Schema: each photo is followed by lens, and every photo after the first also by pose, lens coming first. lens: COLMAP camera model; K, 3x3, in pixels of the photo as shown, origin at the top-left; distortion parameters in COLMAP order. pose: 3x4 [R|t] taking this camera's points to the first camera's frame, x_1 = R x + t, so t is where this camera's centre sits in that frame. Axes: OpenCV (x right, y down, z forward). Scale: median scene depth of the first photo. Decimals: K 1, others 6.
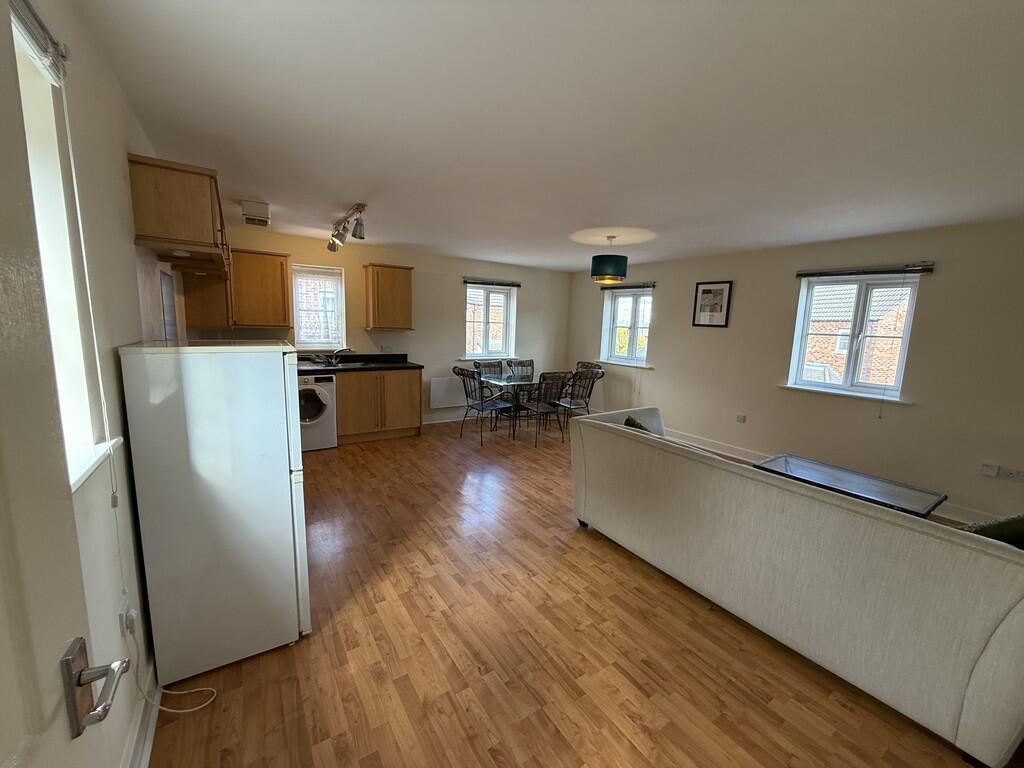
lens RADIAL K [[407.8, 0, 507.4], [0, 407.8, 379.2], [0, 0, 1]] dist [0.001291, 0.000283]
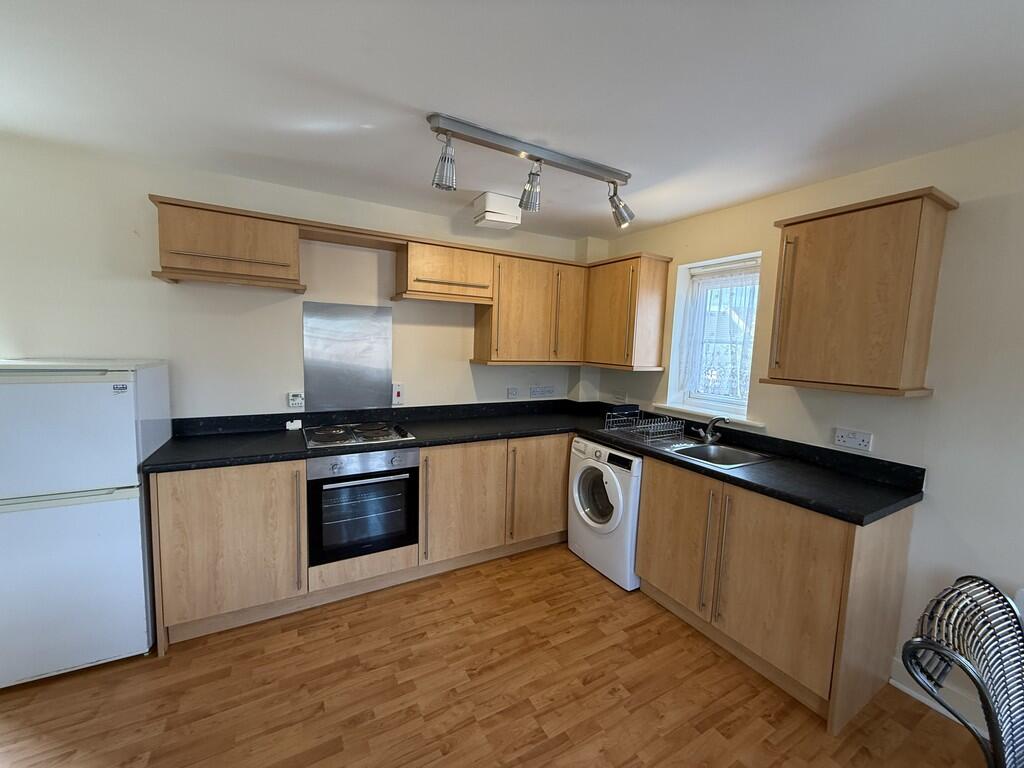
lens RADIAL K [[407.8, 0, 507.4], [0, 407.8, 379.2], [0, 0, 1]] dist [0.001291, 0.000283]
pose [[-0.067921, 0.057560, -0.996029, 0.110303], [-0.172338, 0.982650, 0.068539, -0.119243], [0.982693, 0.176309, -0.056823, 0.842602]]
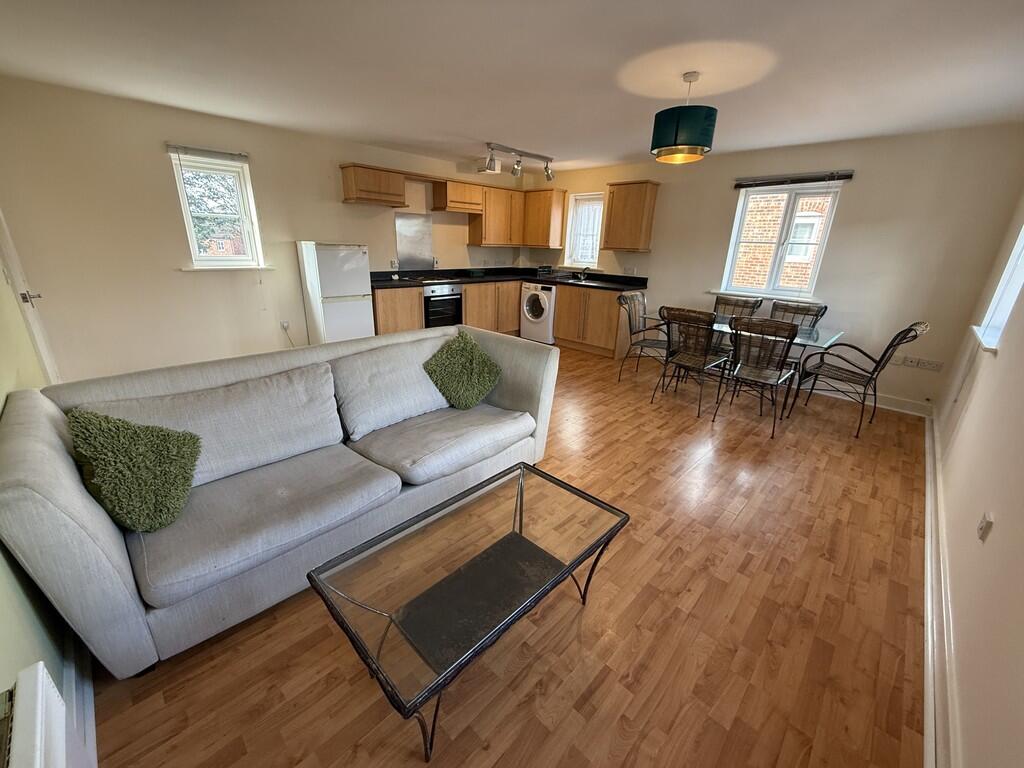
lens RADIAL K [[407.8, 0, 507.4], [0, 407.8, 379.2], [0, 0, 1]] dist [0.001291, 0.000283]
pose [[0.212998, 0.286512, -0.934100, 0.786119], [-0.155464, 0.953797, 0.257104, -0.037546], [0.964605, 0.090457, 0.247699, 0.578028]]
